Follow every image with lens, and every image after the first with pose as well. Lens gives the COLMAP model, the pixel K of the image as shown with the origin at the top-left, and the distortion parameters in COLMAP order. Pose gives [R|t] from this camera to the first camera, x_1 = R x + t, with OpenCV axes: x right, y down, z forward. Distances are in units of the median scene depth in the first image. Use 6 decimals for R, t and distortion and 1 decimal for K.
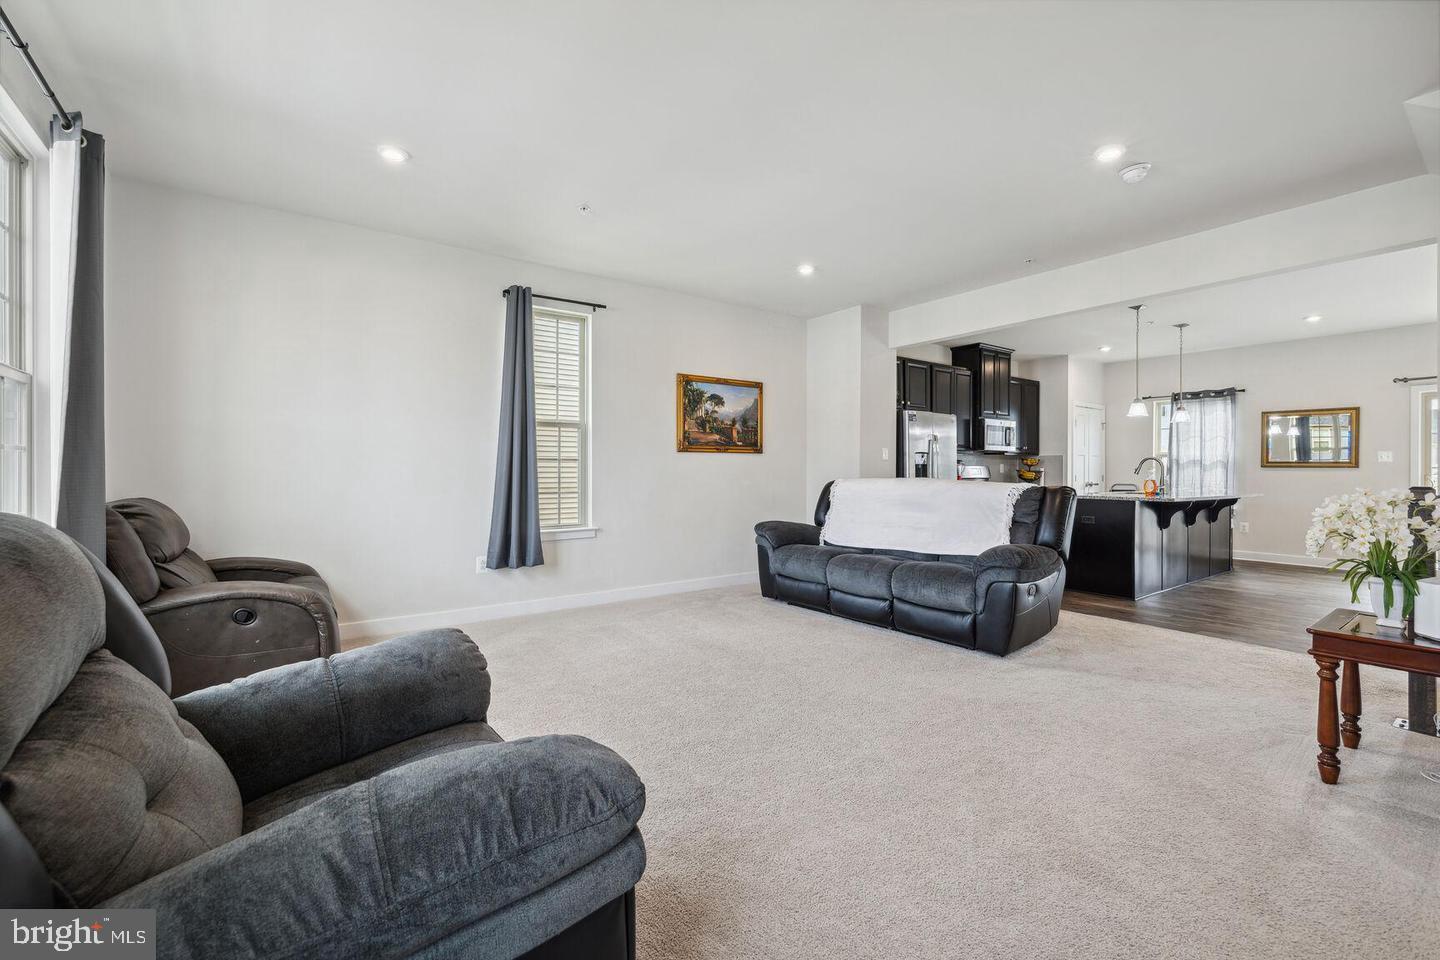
lens RADIAL K [[599.4, 0, 716.7], [0, 599.4, 474.6], [0, 0, 1]] dist [0.000516, -0.000227]
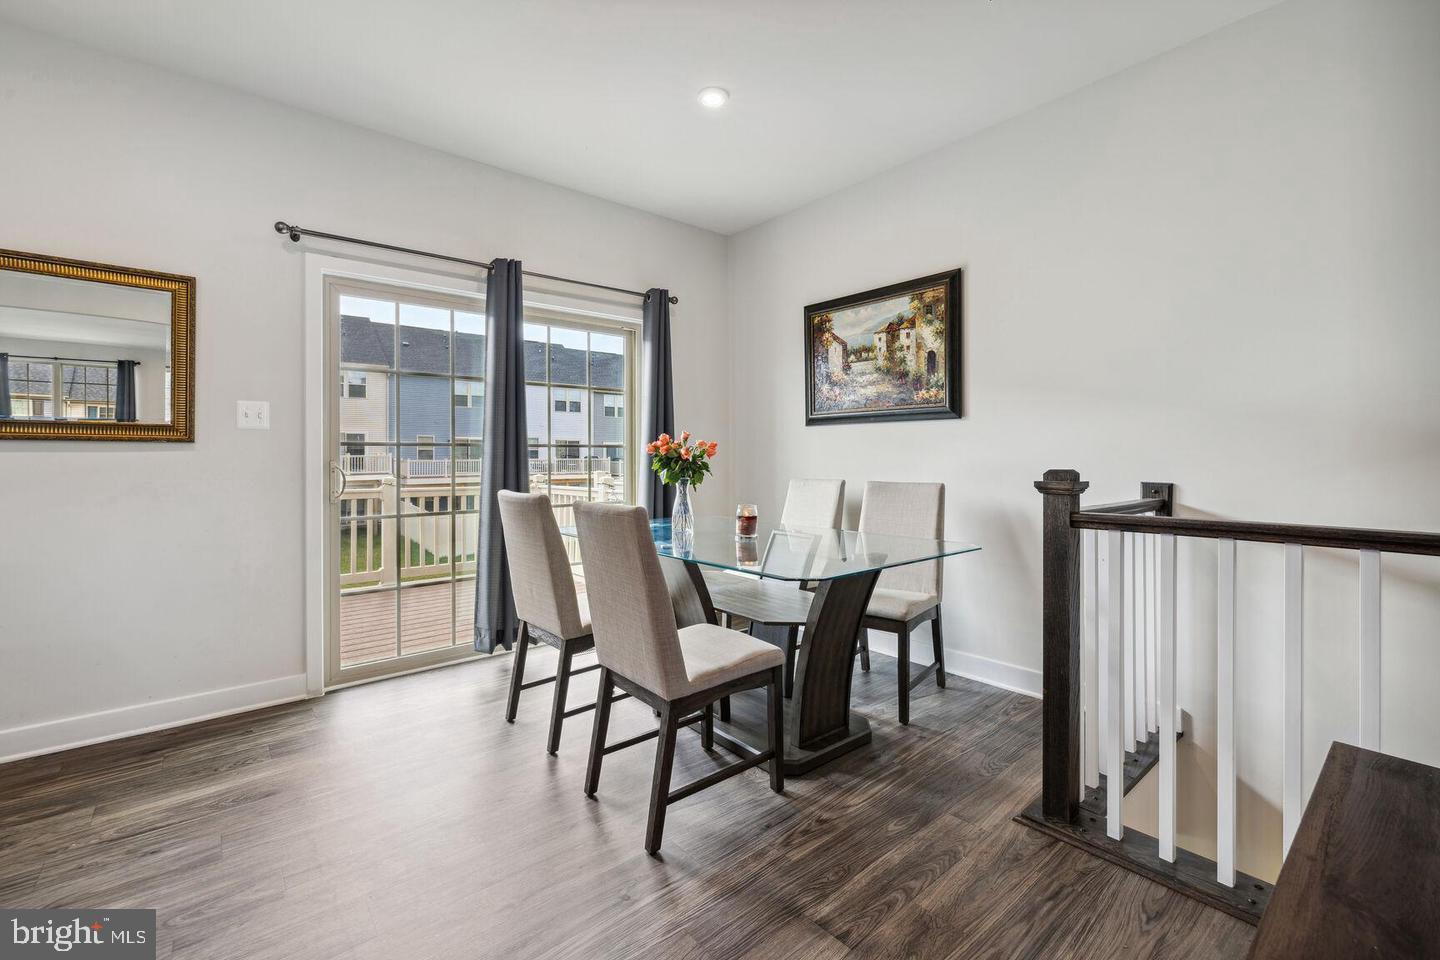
lens RADIAL K [[613.4, 0, 717.1], [0, 613.4, 447.1], [0, 0, 1]] dist [0.002929, 0.000299]
pose [[-0.074767, 0.008509, 0.997165, 0.688492], [0.012036, 0.999898, -0.007630, -0.002094], [-0.997128, 0.011431, -0.074862, 0.726825]]
